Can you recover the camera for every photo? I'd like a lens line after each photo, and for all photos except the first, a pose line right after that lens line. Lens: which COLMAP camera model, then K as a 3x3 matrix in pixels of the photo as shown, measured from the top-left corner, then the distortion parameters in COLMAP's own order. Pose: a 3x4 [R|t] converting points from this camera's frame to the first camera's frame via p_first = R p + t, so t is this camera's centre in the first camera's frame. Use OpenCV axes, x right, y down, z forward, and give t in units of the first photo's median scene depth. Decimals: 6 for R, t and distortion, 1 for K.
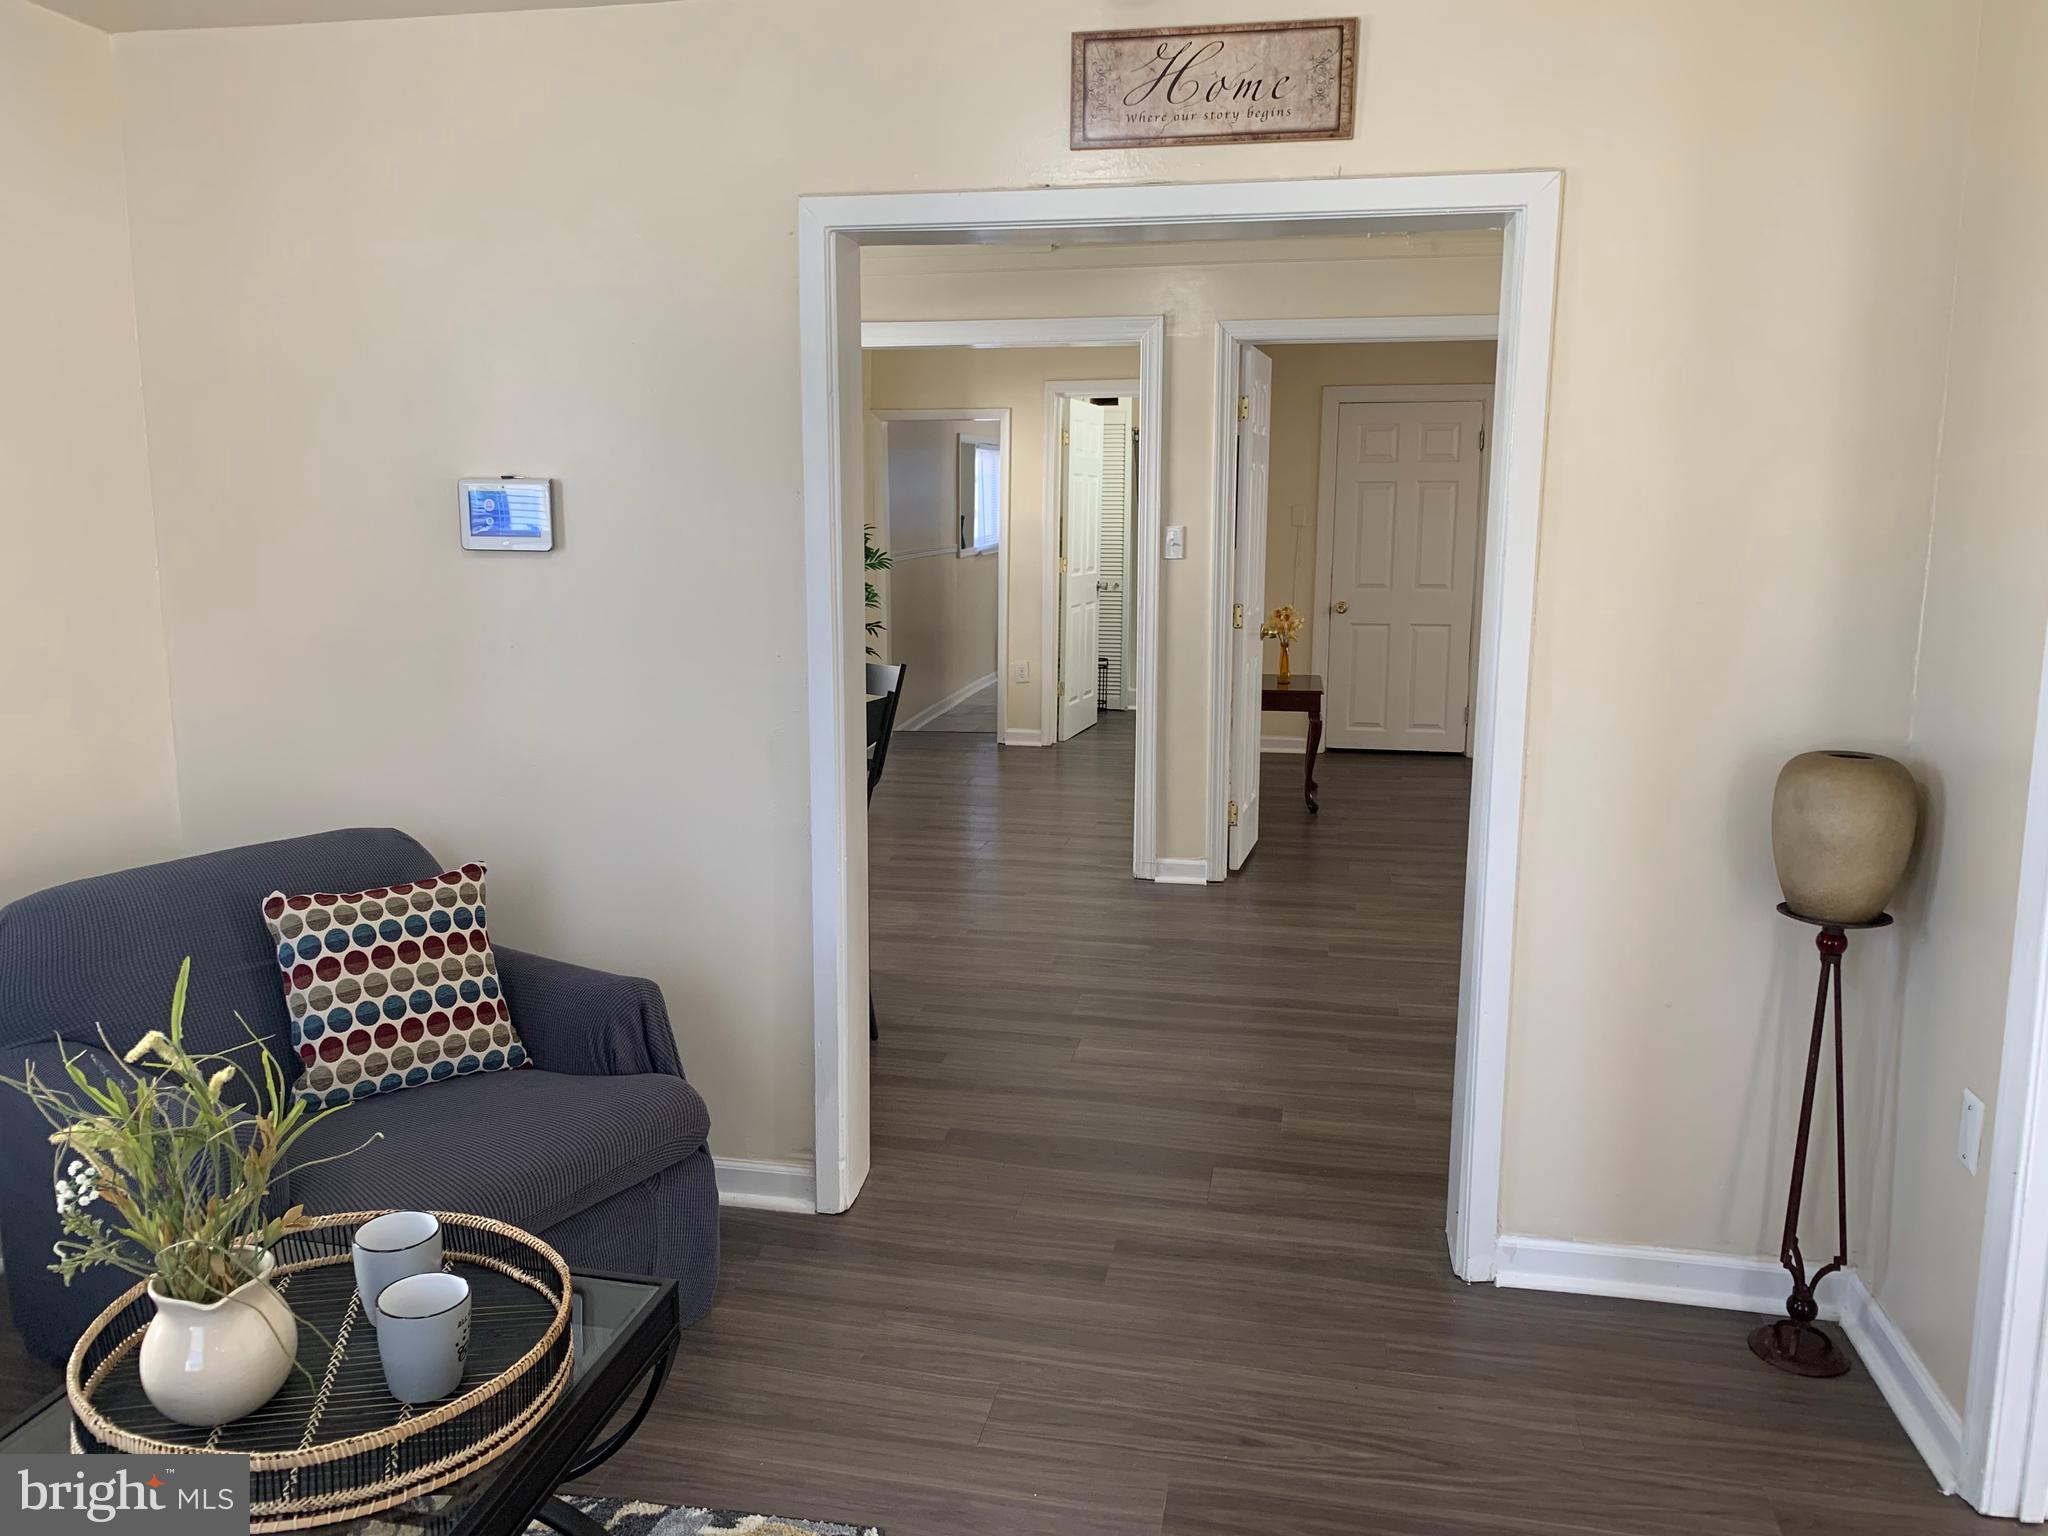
lens RADIAL K [[1560.7, 0, 1027.8], [0, 1560.7, 761.1], [0, 0, 1]] dist [0.034089, -0.033971]
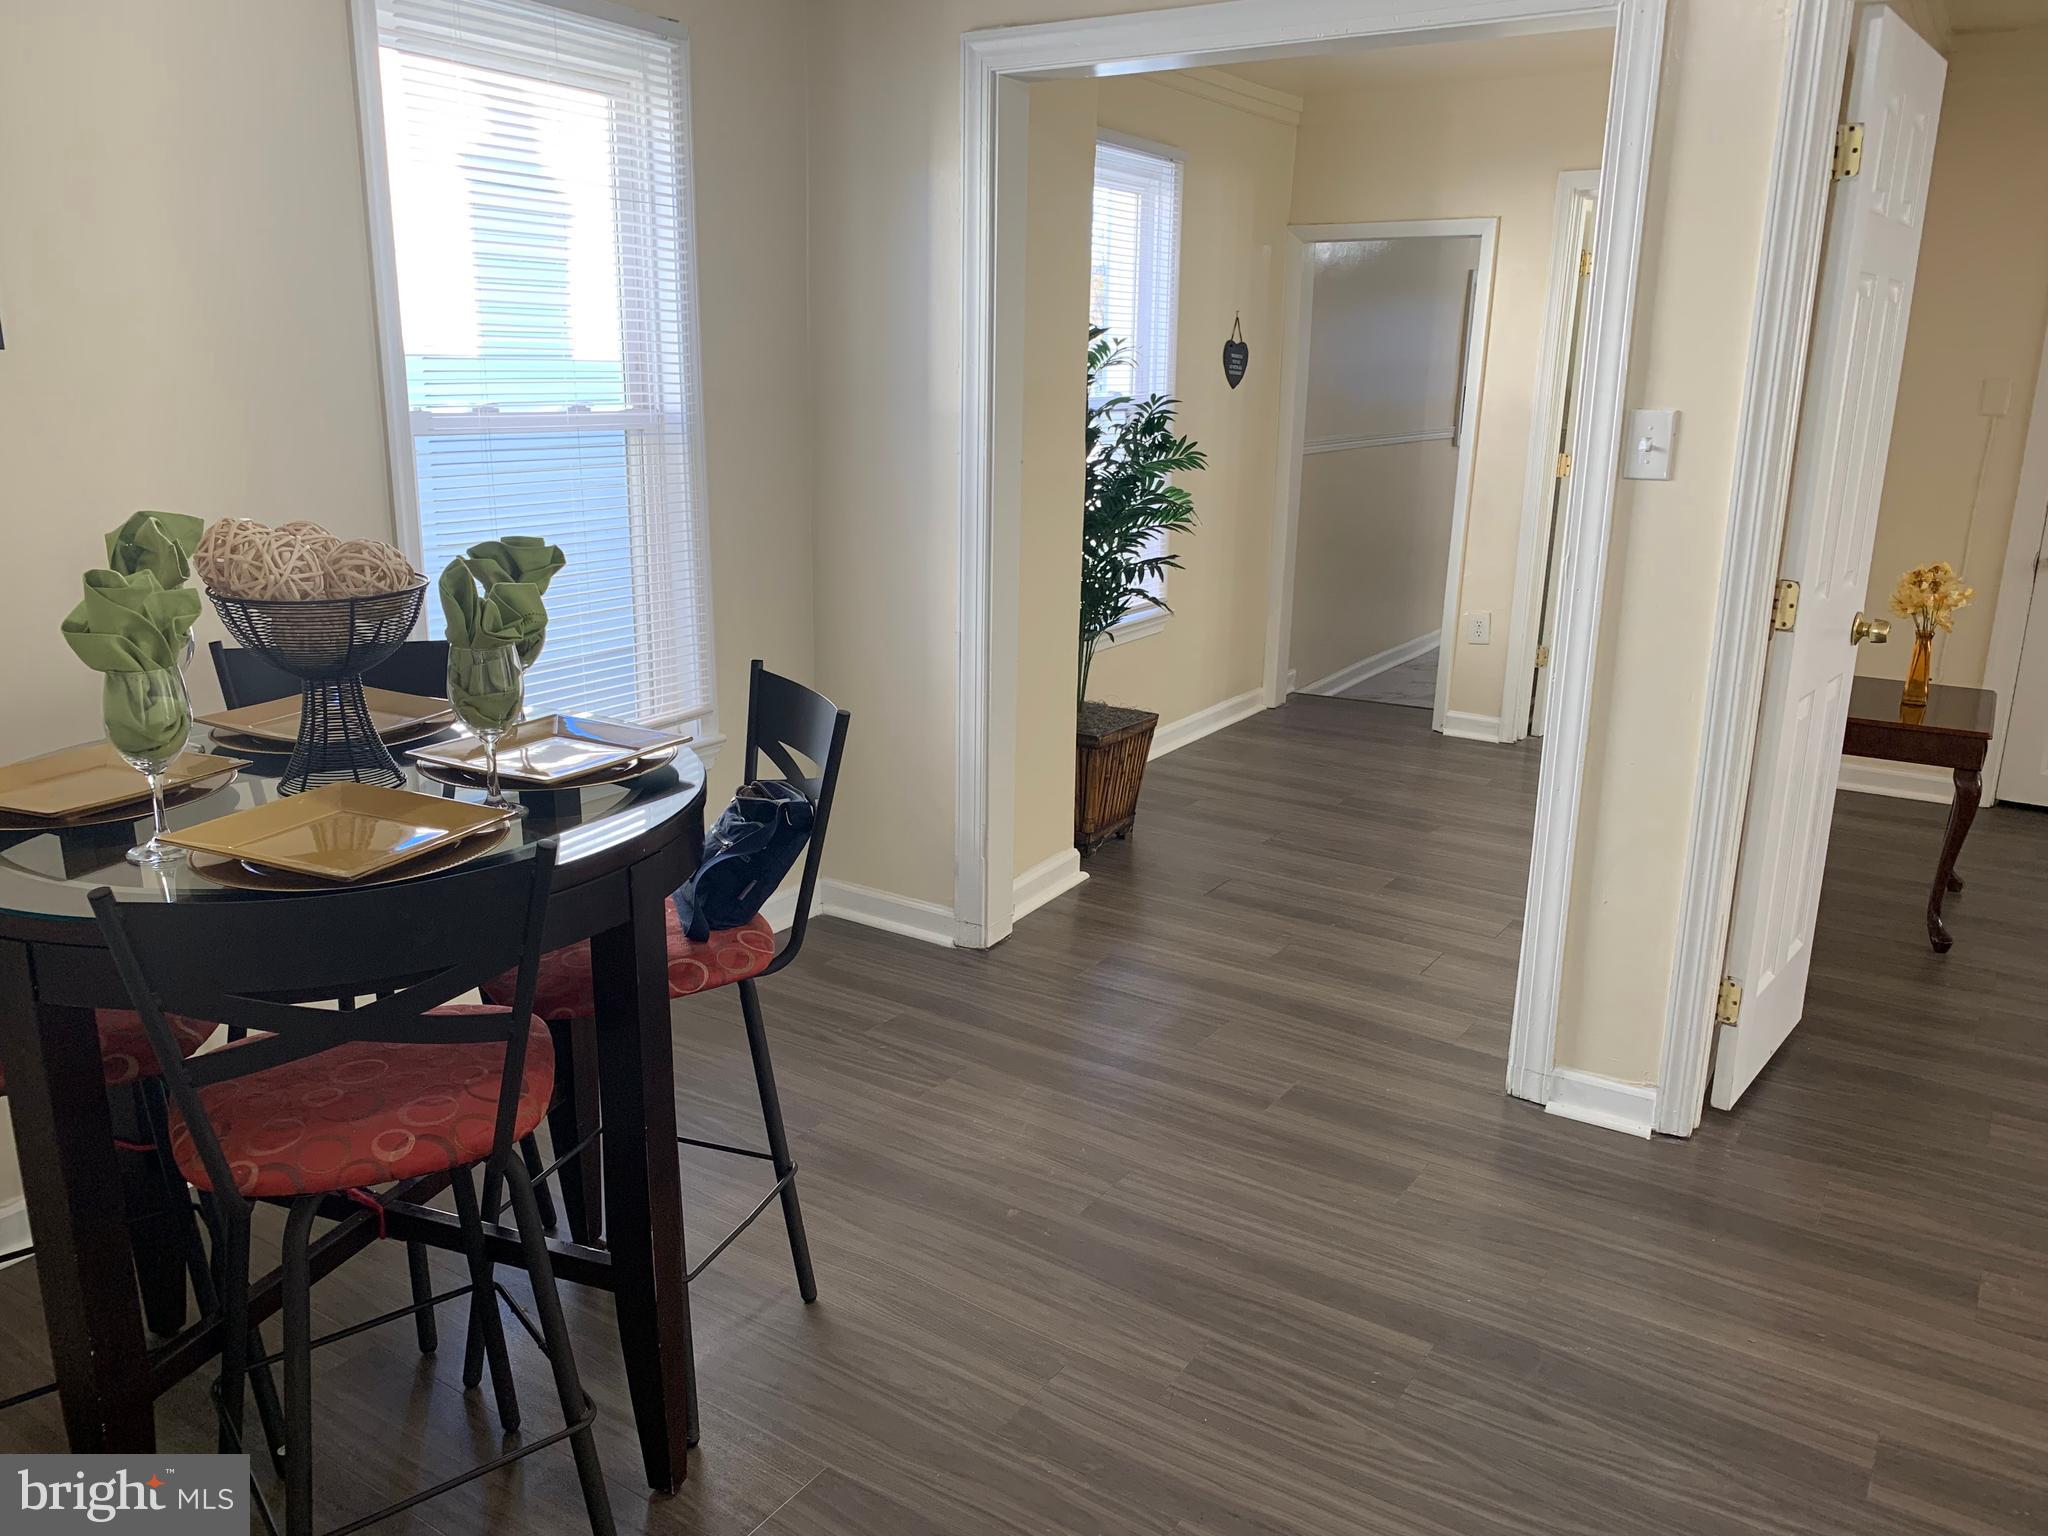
lens RADIAL K [[1560.7, 0, 1018.1], [0, 1560.7, 770.6], [0, 0, 1]] dist [0.034089, -0.033971]
pose [[0.923844, 0.109508, -0.366770, 0.076758], [-0.078469, 0.992034, 0.098541, -0.055264], [0.374640, -0.062257, 0.925078, 0.362490]]
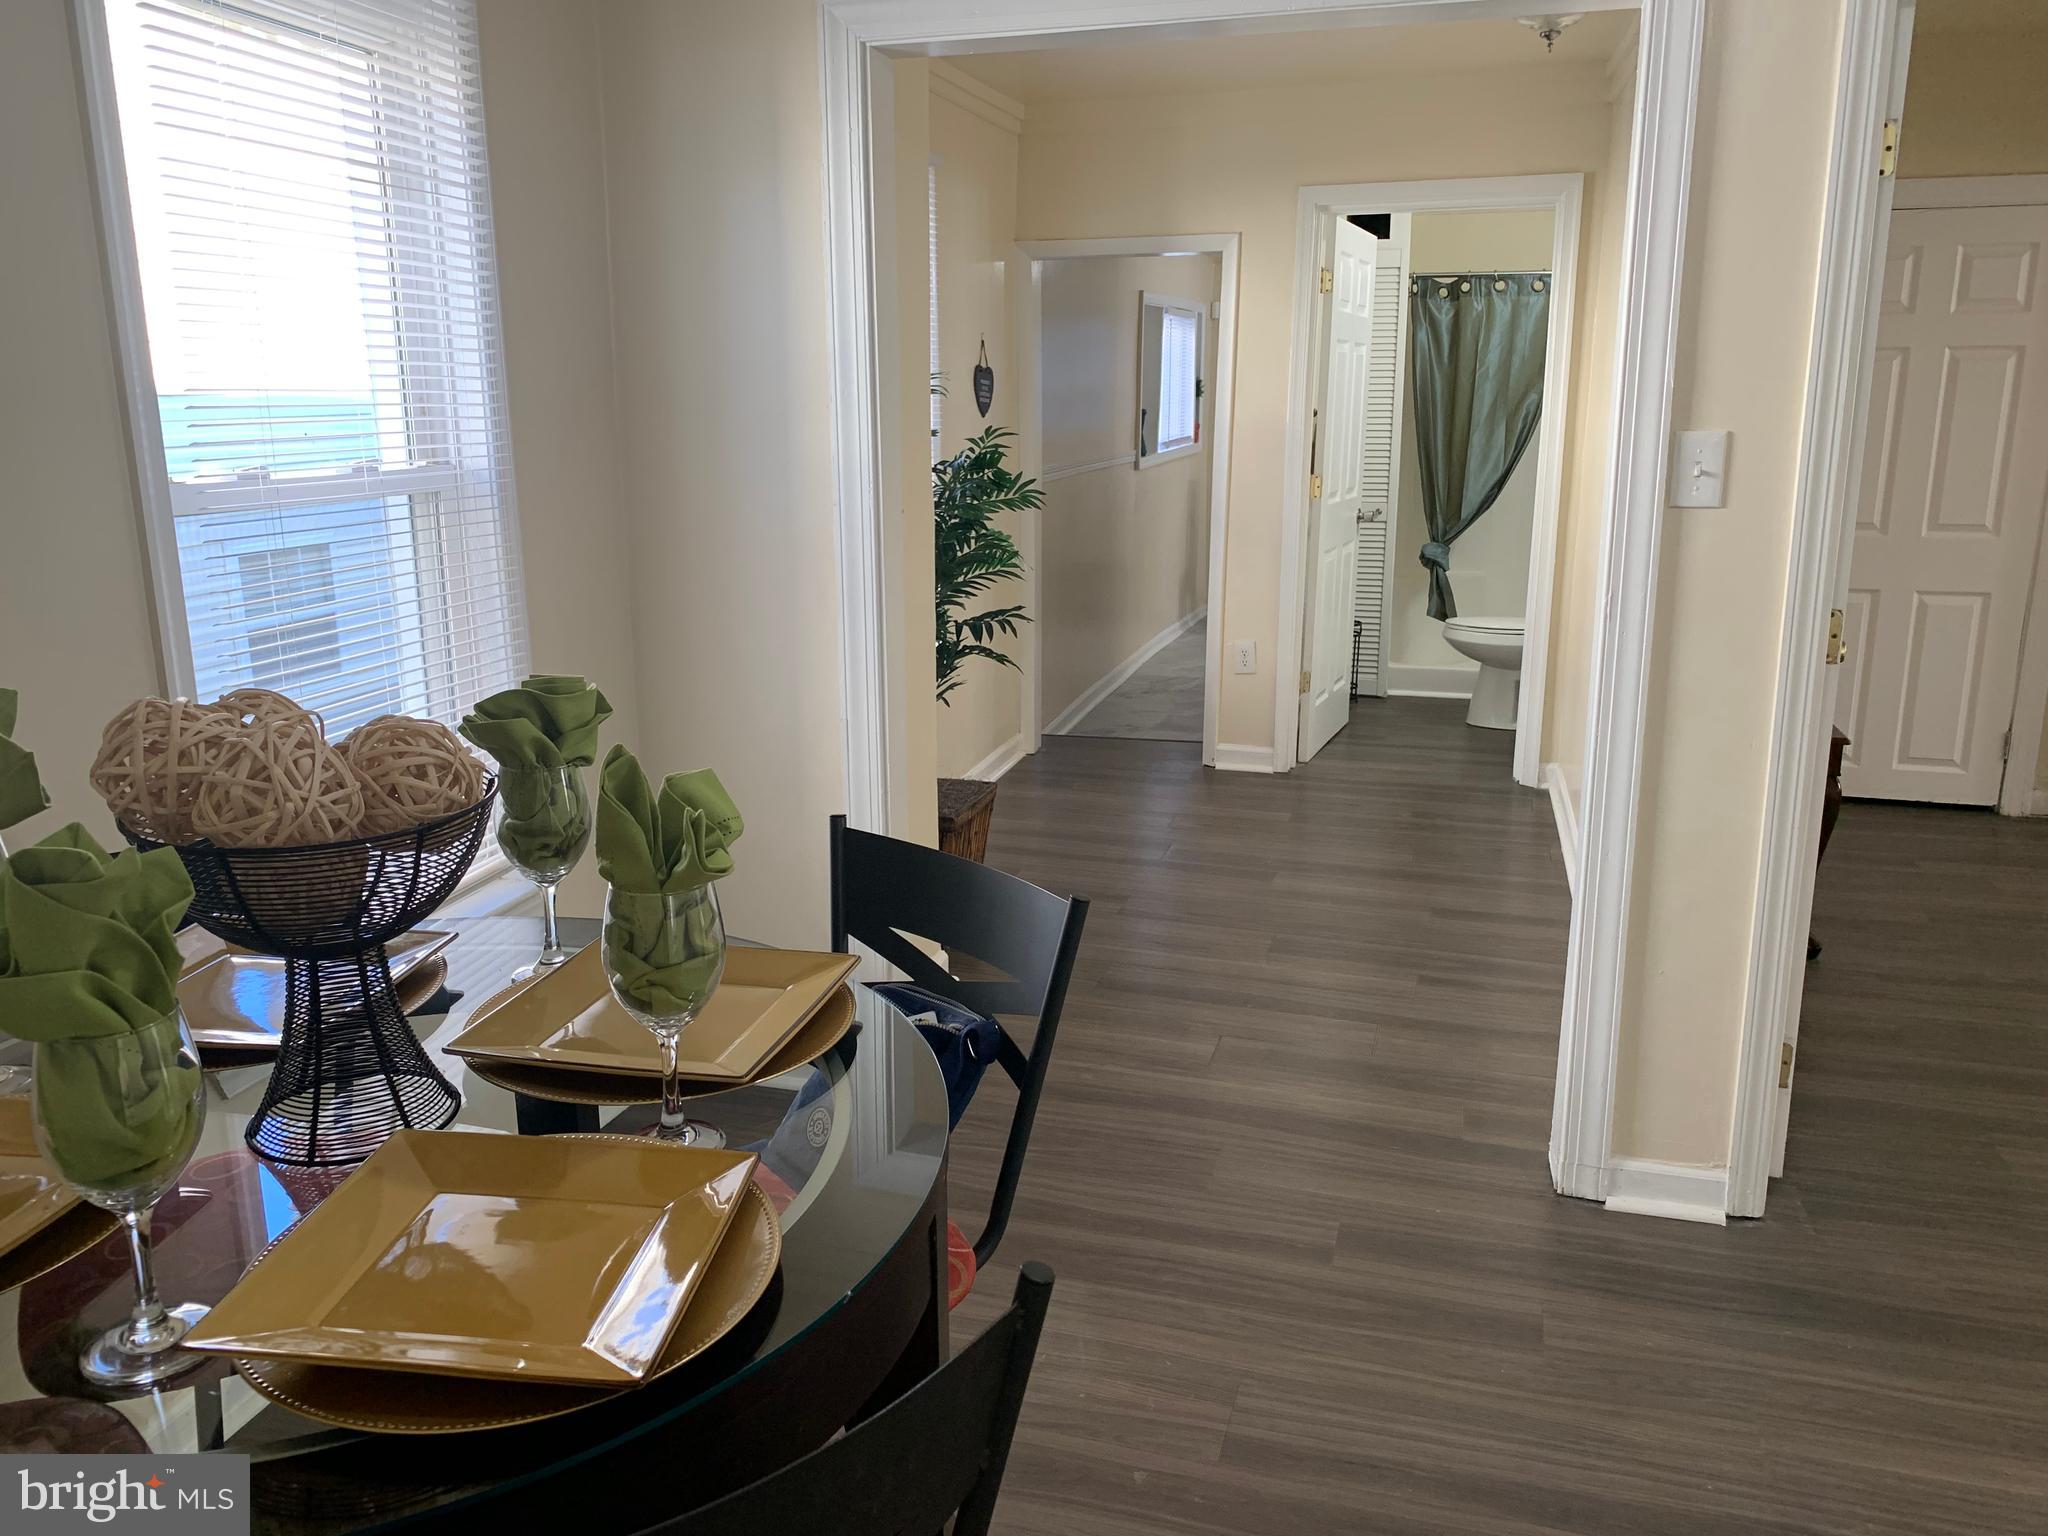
lens RADIAL K [[1560.7, 0, 1015.6], [0, 1560.7, 760.0], [0, 0, 1]] dist [0.034089, -0.033971]
pose [[0.994629, 0.017627, -0.101991, -0.036746], [-0.011048, 0.997842, 0.064721, -0.064735], [0.102912, -0.063246, 0.992678, 0.413034]]
